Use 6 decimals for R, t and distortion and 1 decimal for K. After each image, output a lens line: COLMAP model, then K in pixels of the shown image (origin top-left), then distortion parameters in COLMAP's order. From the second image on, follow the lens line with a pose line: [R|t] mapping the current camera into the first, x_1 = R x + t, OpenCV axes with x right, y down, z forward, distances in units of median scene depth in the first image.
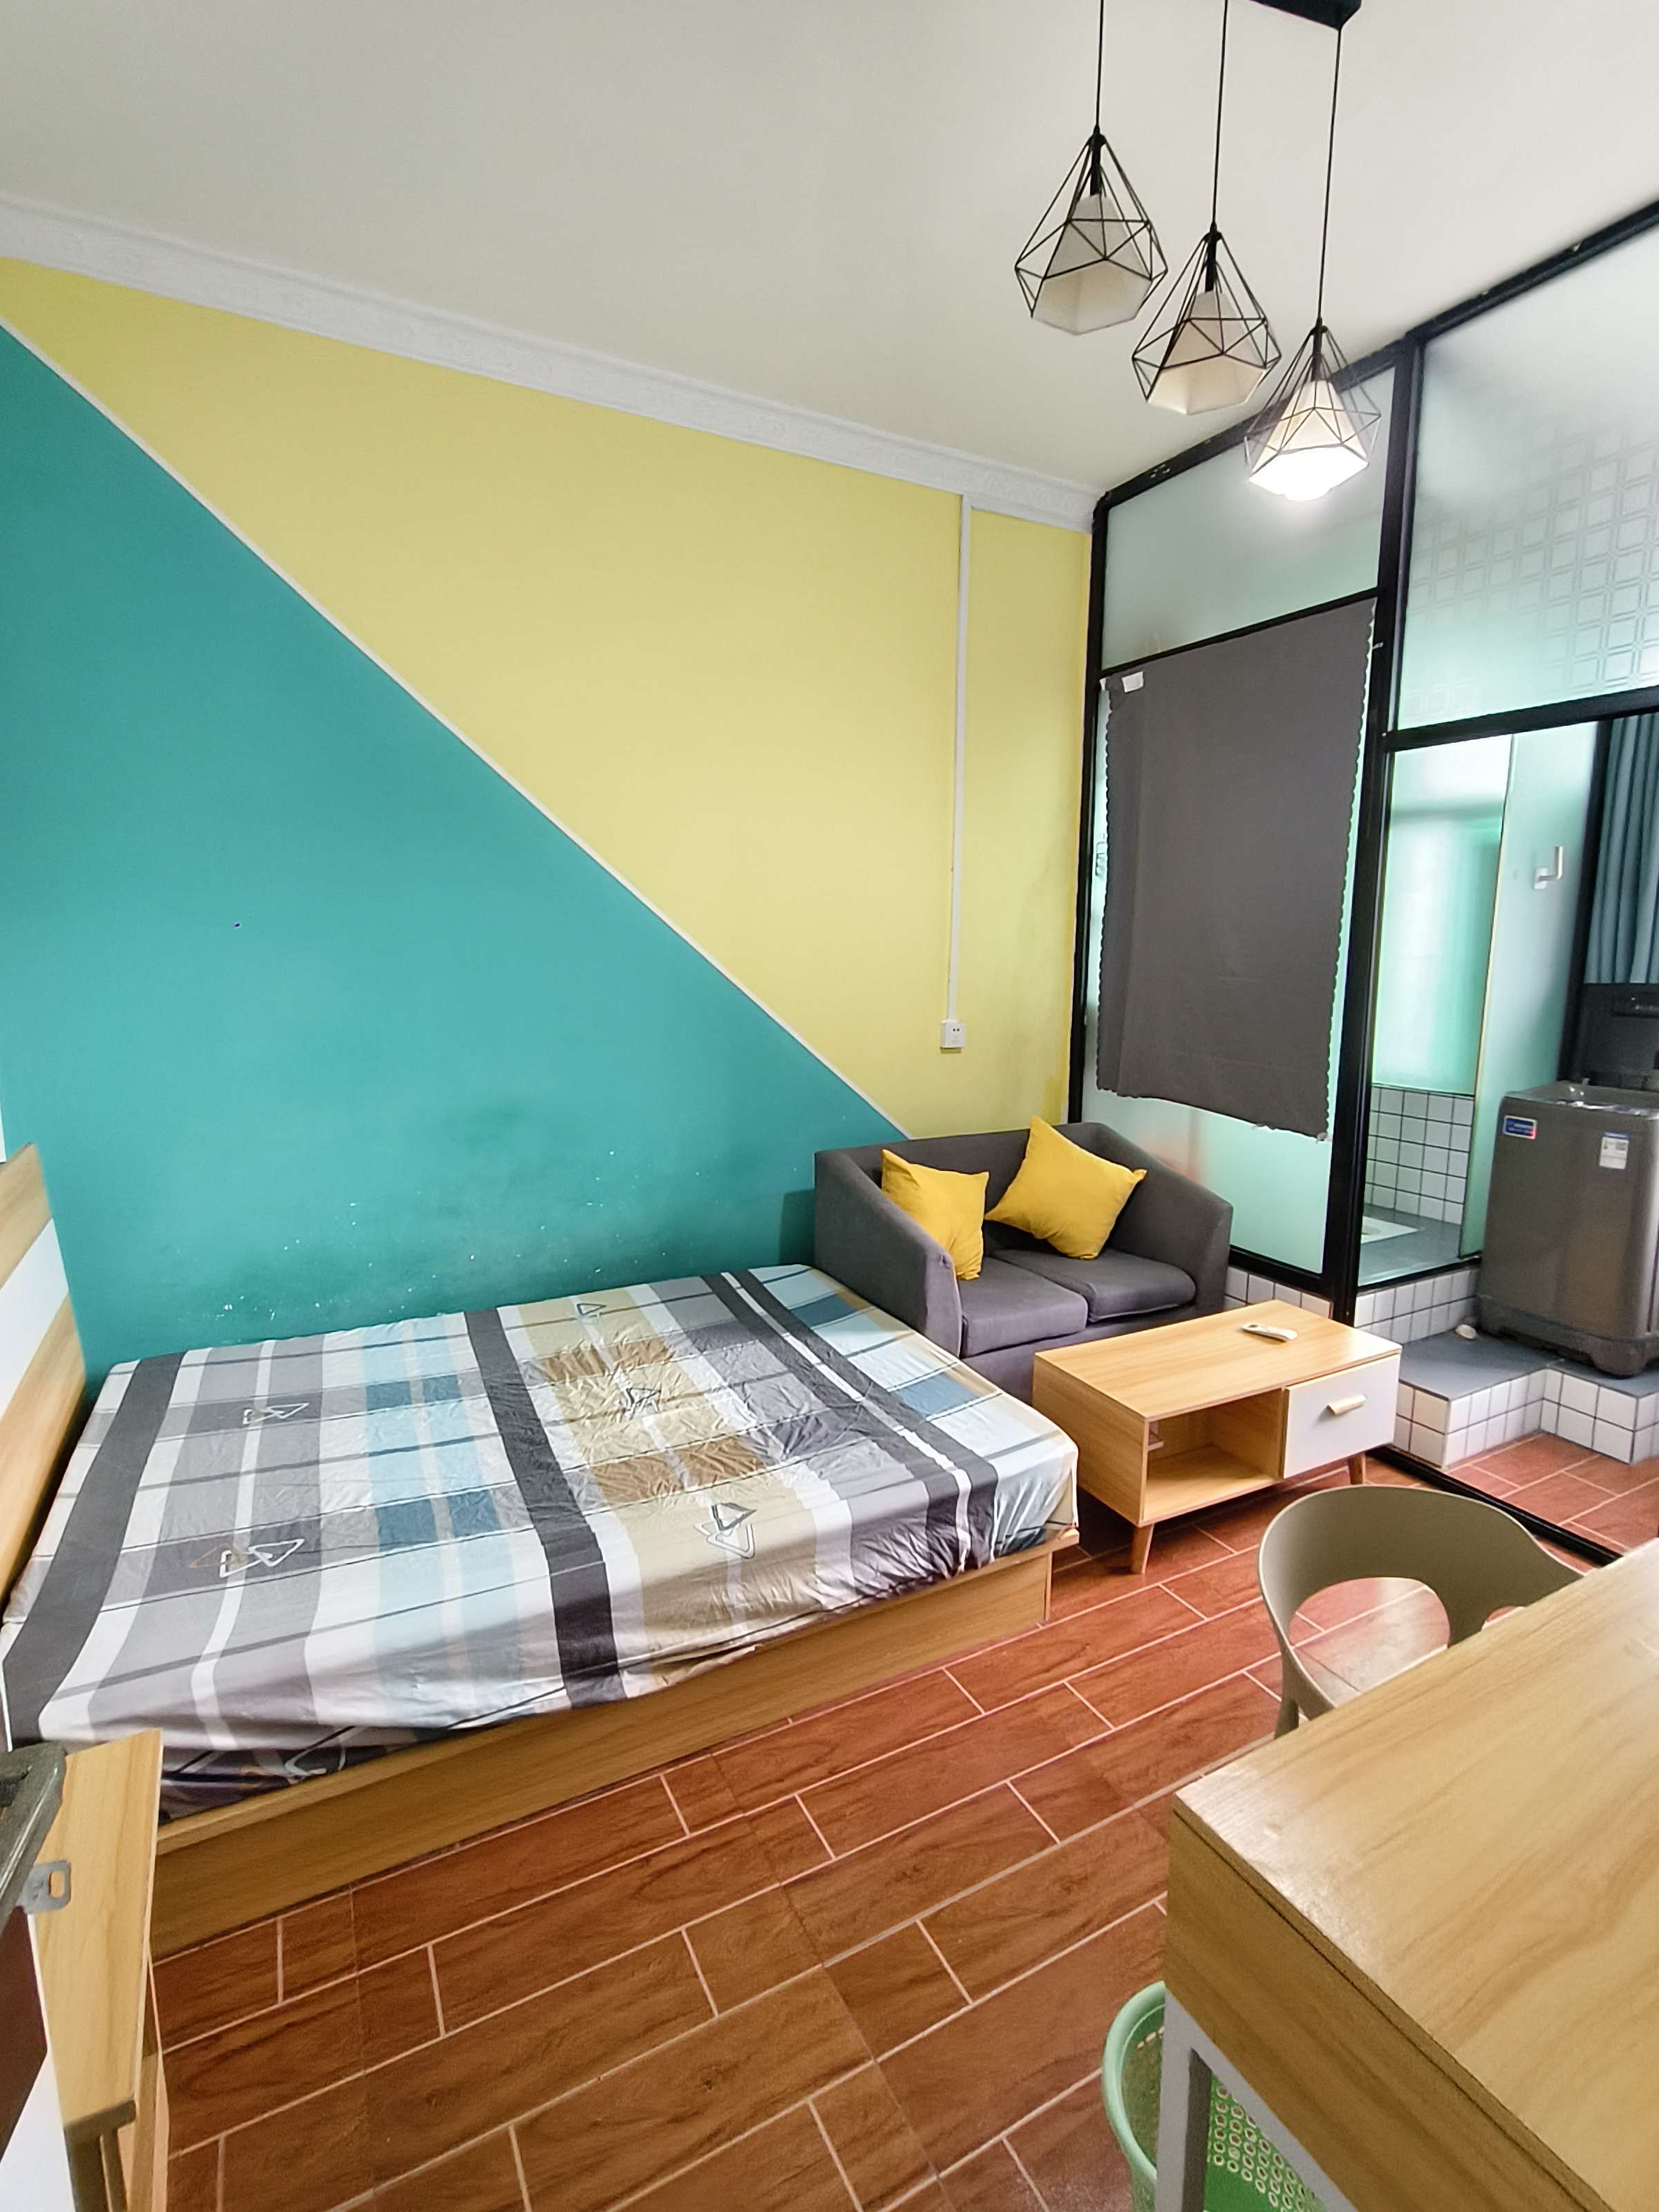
lens RADIAL K [[1049.0, 0, 849.1], [0, 1049.0, 1103.5], [0, 0, 1]] dist [-0.004432, 0.000673]
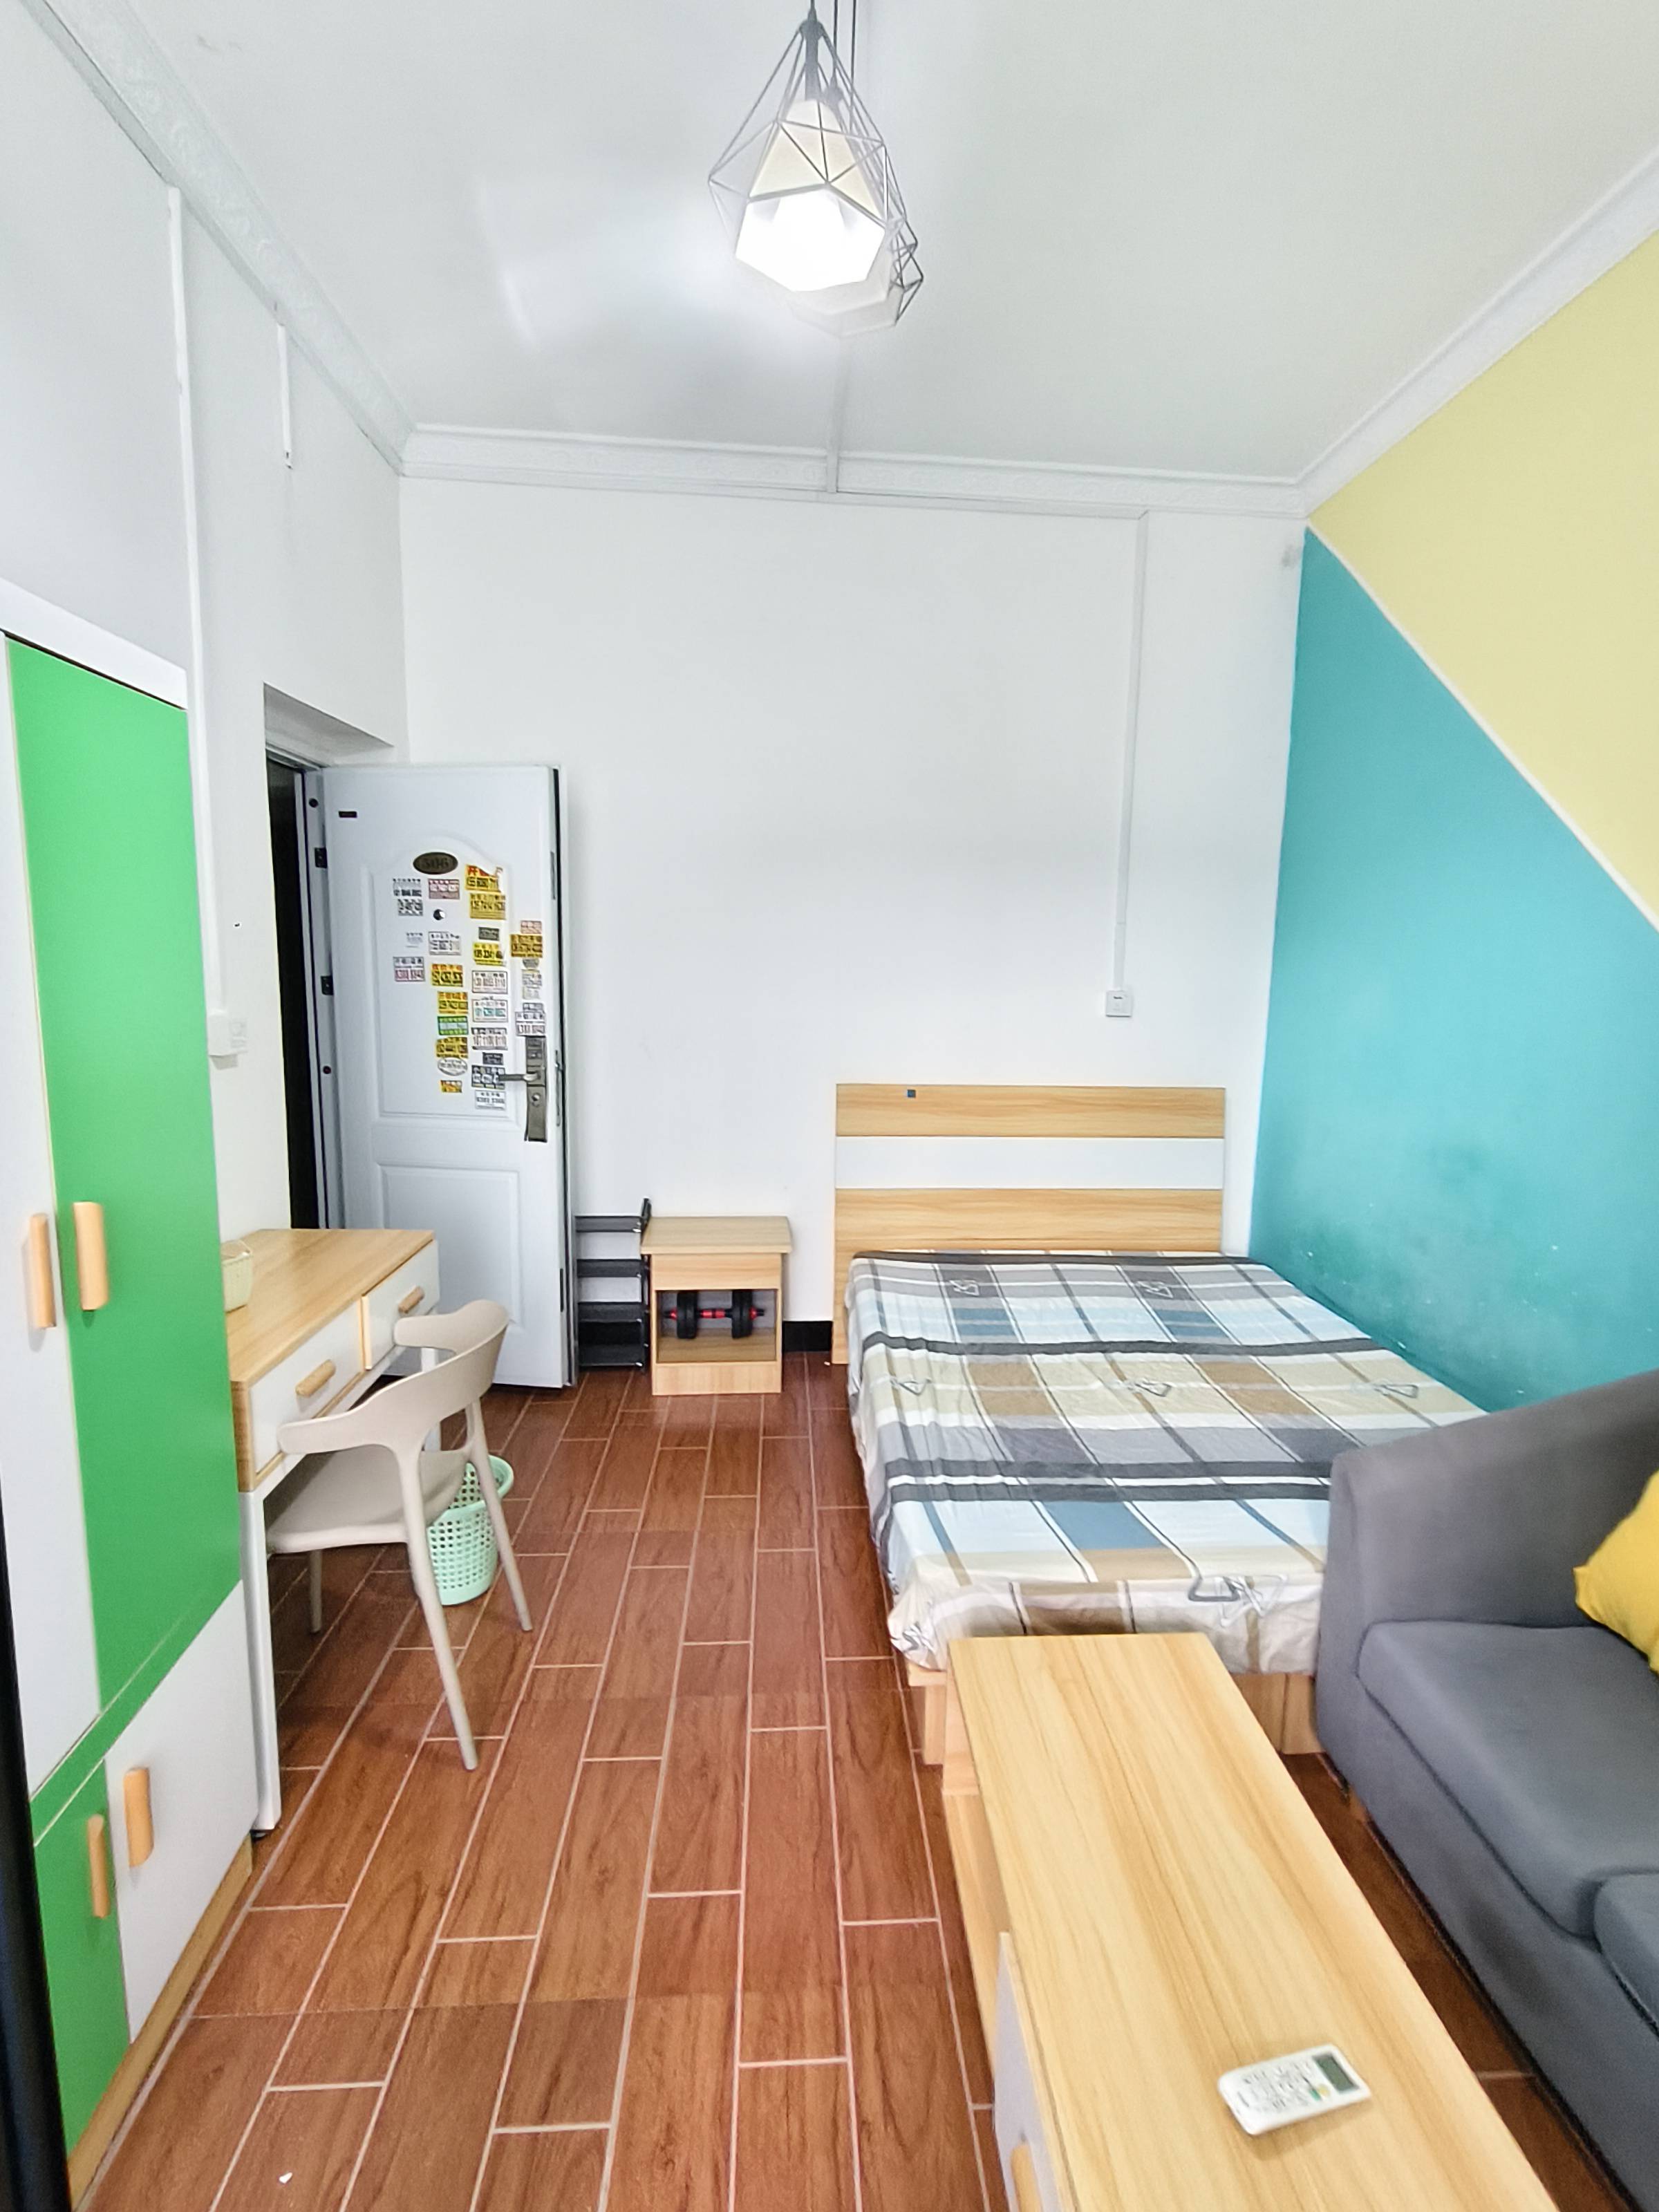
lens RADIAL K [[1049.0, 0, 849.1], [0, 1049.0, 1103.5], [0, 0, 1]] dist [-0.004432, 0.000673]
pose [[-0.416244, 0.112250, -0.902298, 0.806816], [-0.166647, 0.966123, 0.197067, -0.145036], [0.893851, 0.232393, -0.383436, 1.025874]]
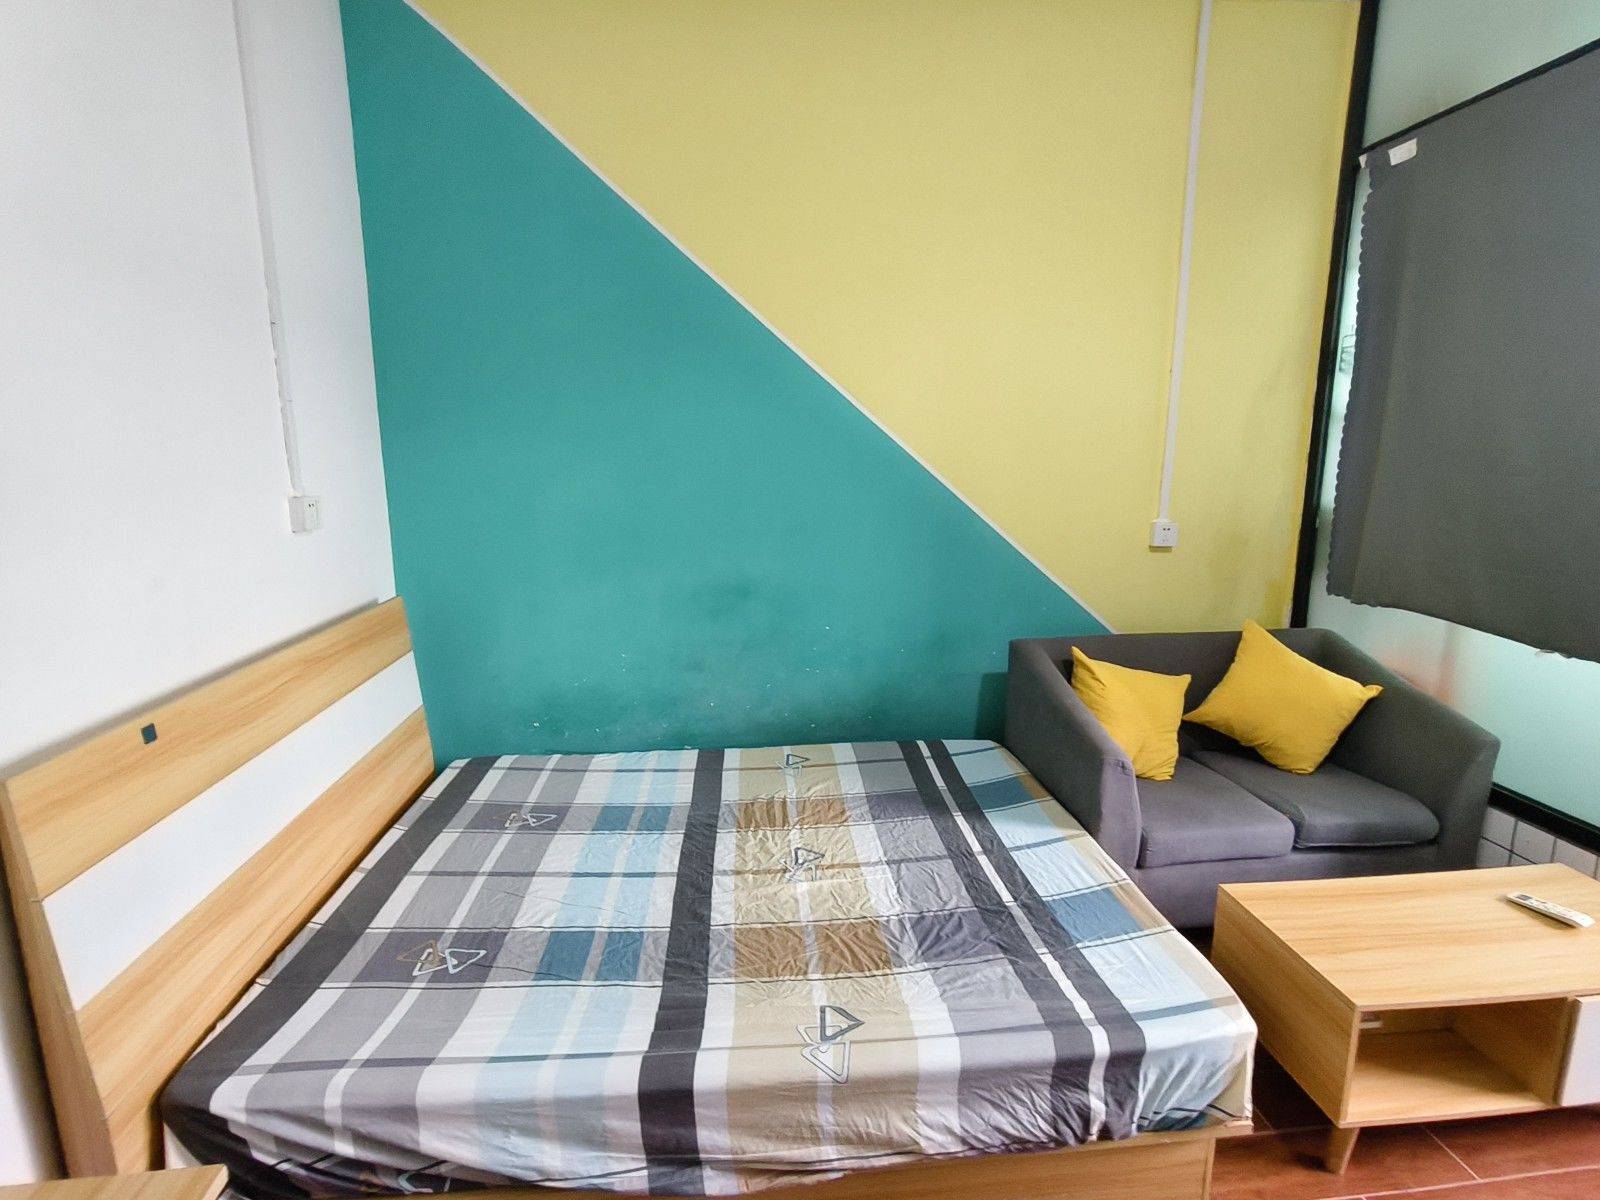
lens RADIAL K [[758.8, 0, 791.1], [0, 758.8, 590.2], [0, 0, 1]] dist [-0.004432, 0.000673]
pose [[0.921886, 0.055722, -0.383435, 0.074131], [-0.047353, 0.998390, 0.031240, -0.024516], [0.384558, -0.010643, 0.923040, 0.254072]]
